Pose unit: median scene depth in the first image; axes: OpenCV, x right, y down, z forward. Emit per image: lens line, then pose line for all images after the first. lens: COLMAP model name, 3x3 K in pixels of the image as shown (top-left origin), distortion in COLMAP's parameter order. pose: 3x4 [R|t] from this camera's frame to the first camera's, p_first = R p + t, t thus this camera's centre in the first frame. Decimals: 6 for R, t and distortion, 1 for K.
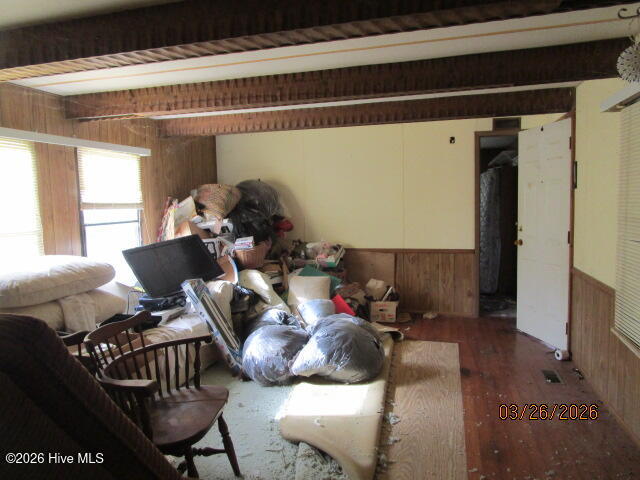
lens RADIAL K [[465.0, 0, 320.4], [0, 465.0, 240.4], [0, 0, 1]] dist [-0.015098, 0.010486]
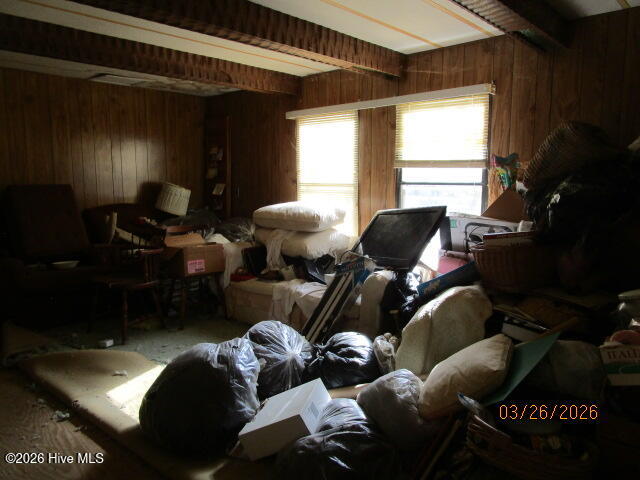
lens RADIAL K [[465.0, 0, 320.5], [0, 465.0, 239.6], [0, 0, 1]] dist [-0.015098, 0.010486]
pose [[-0.470861, 0.158012, -0.867941, 0.481942], [-0.055200, 0.976625, 0.207744, -0.115728], [0.880479, 0.145728, -0.451133, 1.352107]]
